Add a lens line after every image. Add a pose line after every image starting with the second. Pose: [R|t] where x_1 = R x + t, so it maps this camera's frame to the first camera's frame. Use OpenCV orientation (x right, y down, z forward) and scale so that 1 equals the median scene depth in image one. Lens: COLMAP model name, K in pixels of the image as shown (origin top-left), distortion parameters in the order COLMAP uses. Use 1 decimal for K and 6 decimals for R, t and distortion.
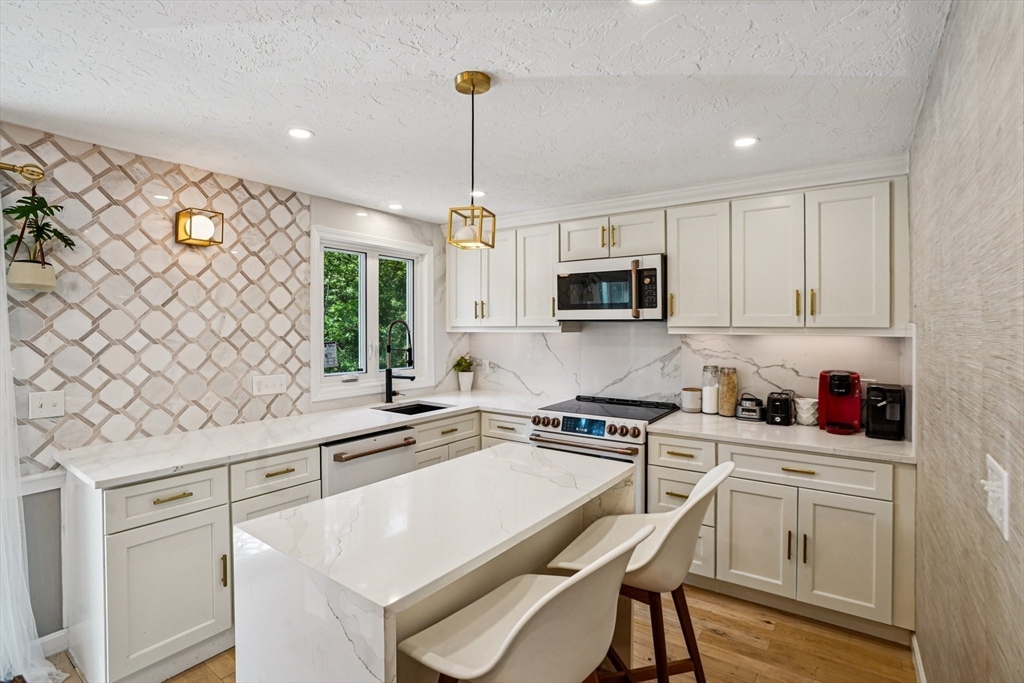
lens RADIAL K [[495.2, 0, 507.8], [0, 495.2, 328.4], [0, 0, 1]] dist [-0.062970, 0.026806]
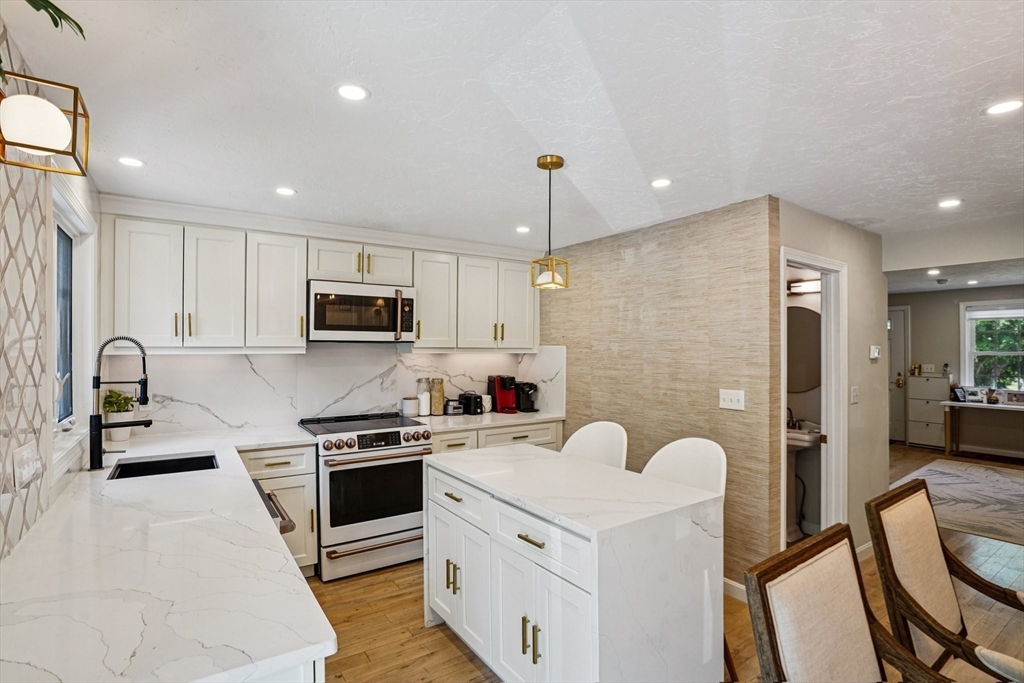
lens RADIAL K [[484.0, 0, 509.8], [0, 484.0, 349.4], [0, 0, 1]] dist [-0.046745, 0.016305]
pose [[0.356549, -0.001735, 0.934275, -0.693219], [0.000201, 0.999998, 0.001780, -0.001129], [-0.934276, -0.000447, 0.356549, 0.346401]]
